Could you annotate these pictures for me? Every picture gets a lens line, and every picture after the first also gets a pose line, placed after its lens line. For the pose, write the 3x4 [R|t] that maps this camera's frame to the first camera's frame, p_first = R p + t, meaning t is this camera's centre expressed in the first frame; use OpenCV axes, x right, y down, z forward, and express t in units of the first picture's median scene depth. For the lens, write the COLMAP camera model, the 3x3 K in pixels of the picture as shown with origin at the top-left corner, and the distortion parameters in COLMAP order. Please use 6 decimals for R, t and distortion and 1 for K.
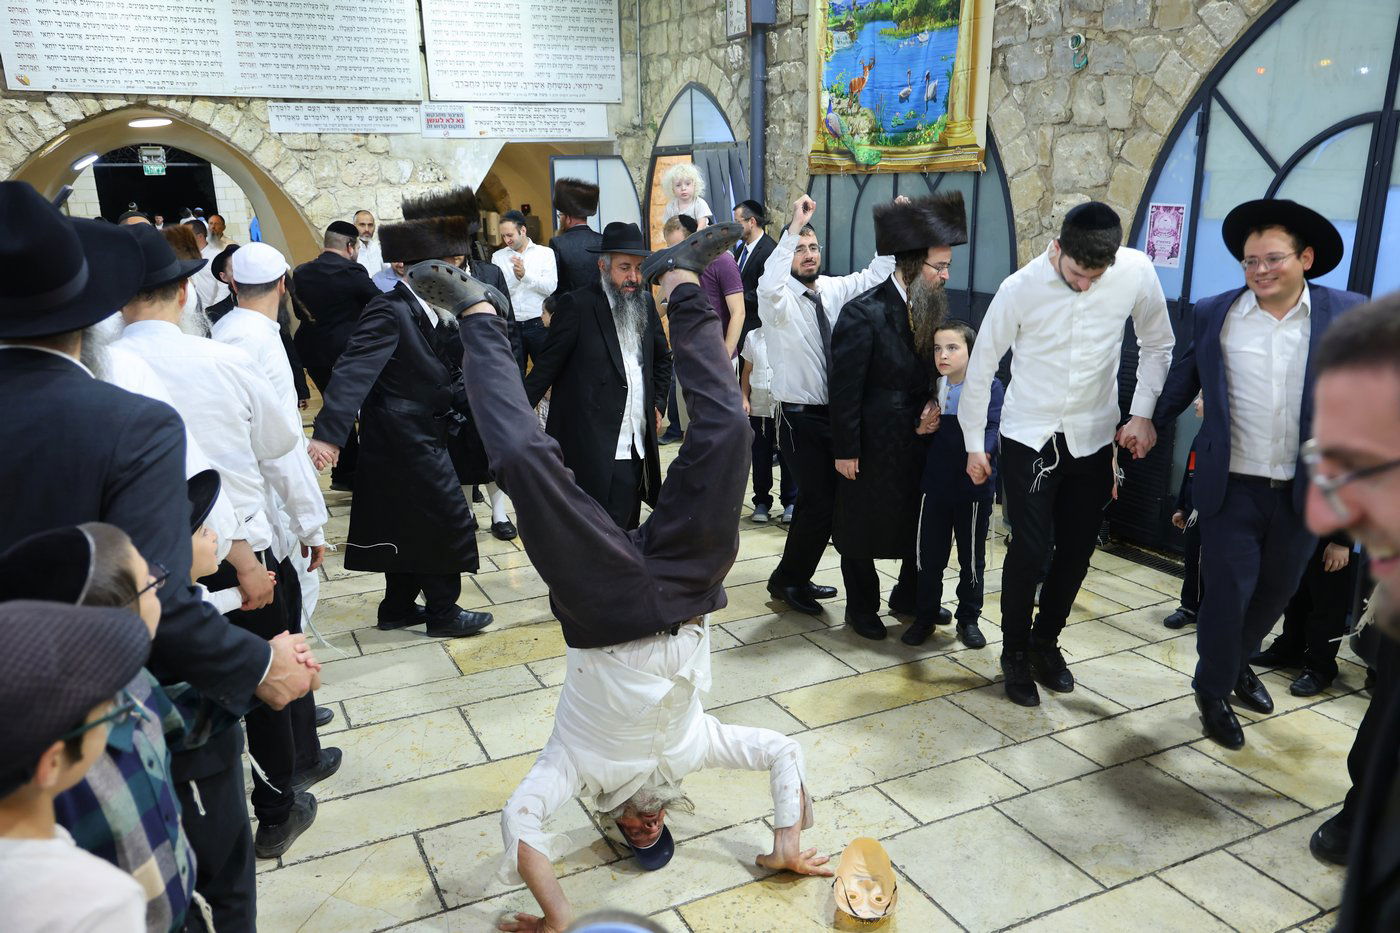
lens RADIAL K [[1073.8, 0, 706.5], [0, 1073.8, 481.0], [0, 0, 1]] dist [0.012616, 0.011387]
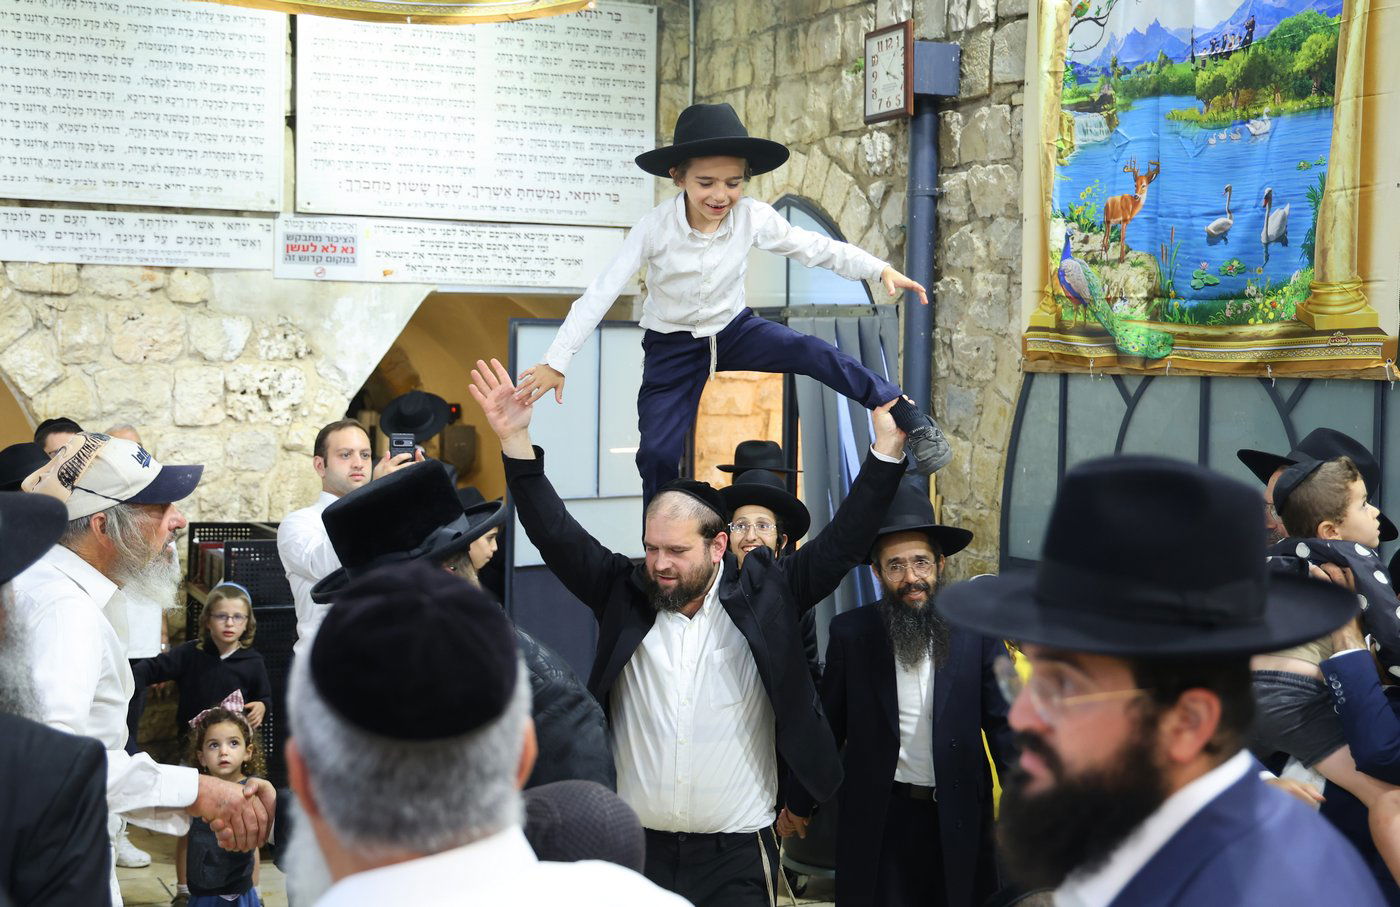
lens RADIAL K [[2015.4, 0, 736.3], [0, 2015.4, 394.8], [0, 0, 1]] dist [0.012721, 0.096883]
pose [[0.999273, 0.034465, -0.016303, -0.021329], [-0.037490, 0.966046, -0.255634, -0.021435], [0.006939, 0.256060, 0.966636, 0.066670]]
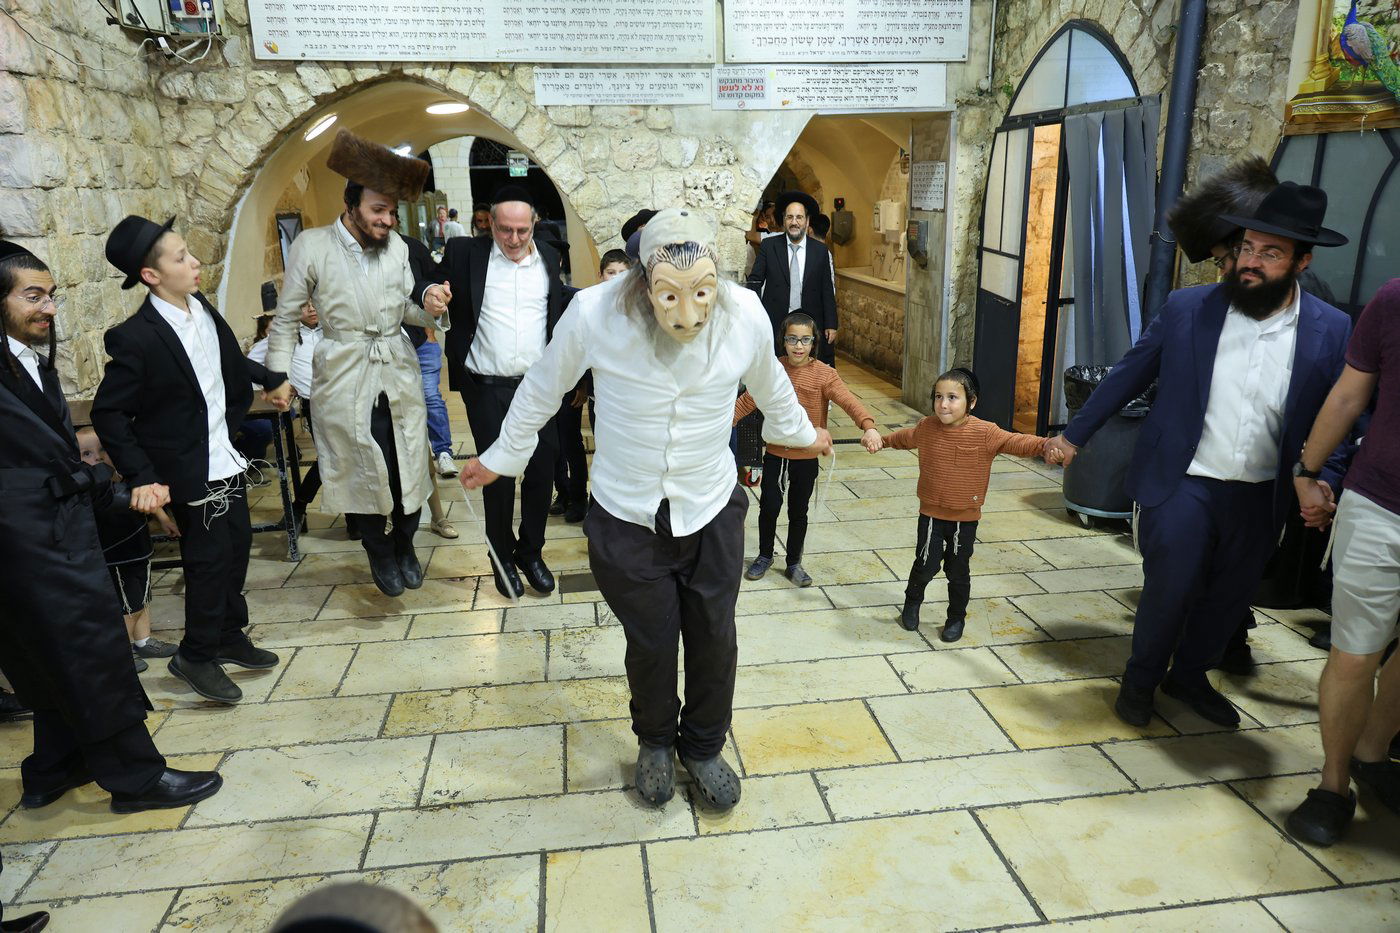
lens RADIAL K [[961.0, 0, 700.0], [0, 961.0, 466.5], [0, 0, 1]] dist [0.022080, -0.005133]
pose [[0.951424, 0.084090, -0.296179, -0.035654], [-0.080552, 0.996458, 0.024152, -0.070373], [0.297161, 0.000879, 0.954827, 0.316993]]
